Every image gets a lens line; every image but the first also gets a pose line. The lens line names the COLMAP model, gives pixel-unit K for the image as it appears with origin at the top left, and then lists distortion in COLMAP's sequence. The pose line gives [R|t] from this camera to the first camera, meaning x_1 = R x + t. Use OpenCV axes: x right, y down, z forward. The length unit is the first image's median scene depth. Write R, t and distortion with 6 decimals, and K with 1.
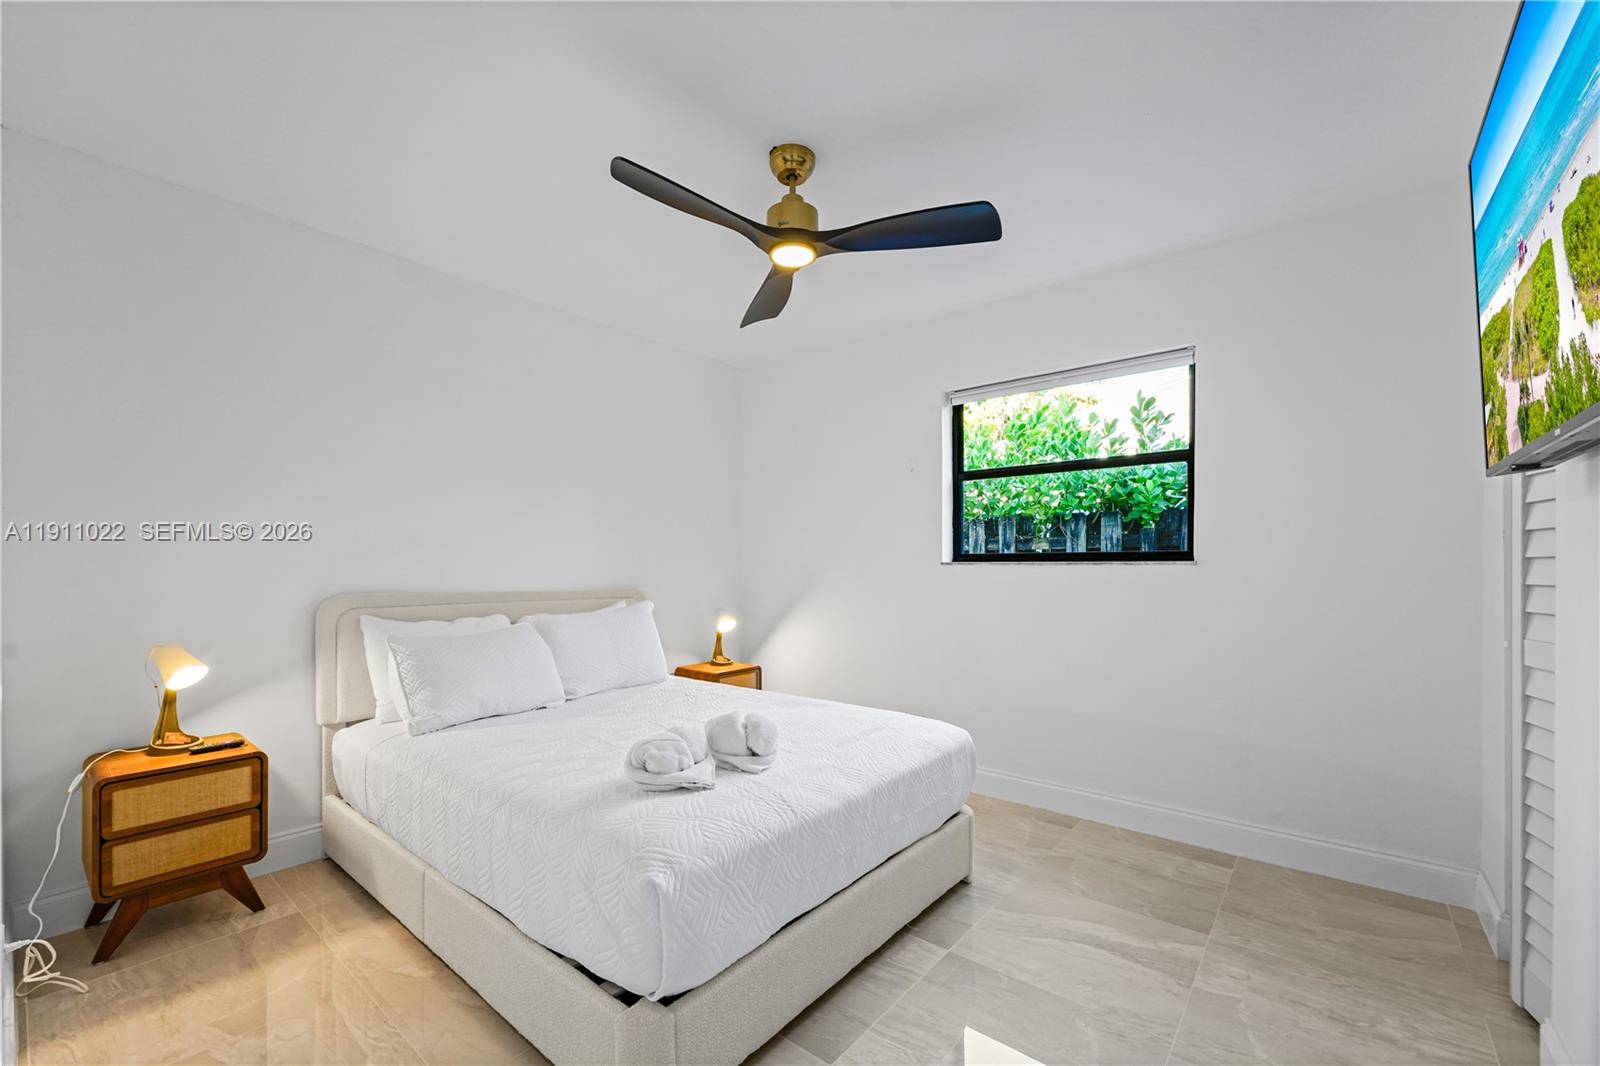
lens RADIAL K [[636.6, 0, 801.6], [0, 636.6, 559.2], [0, 0, 1]] dist [-0.011645, -0.000001]
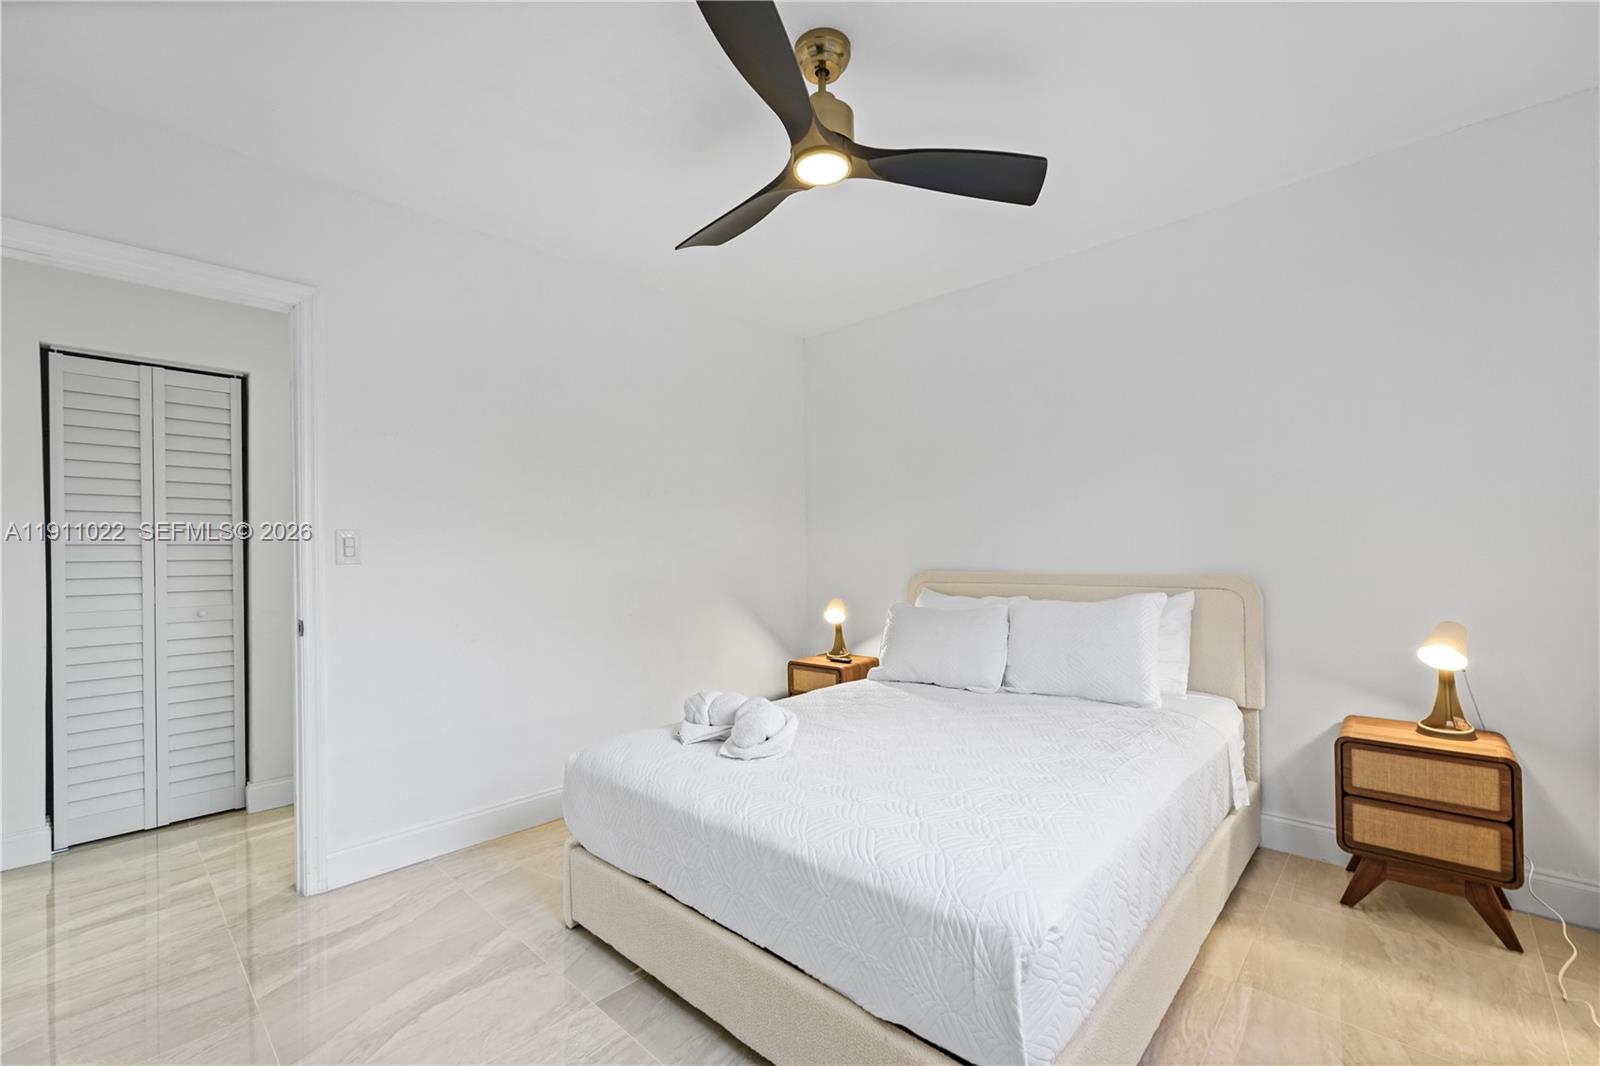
lens RADIAL K [[672.8, 0, 800.0], [0, 672.8, 533.0], [0, 0, 1]] dist [0.000113, -0.000015]
pose [[-0.057104, -0.026240, -0.998023, 0.115676], [0.031213, 0.999119, -0.028055, 0.001189], [0.997880, -0.032753, -0.056235, 0.136258]]
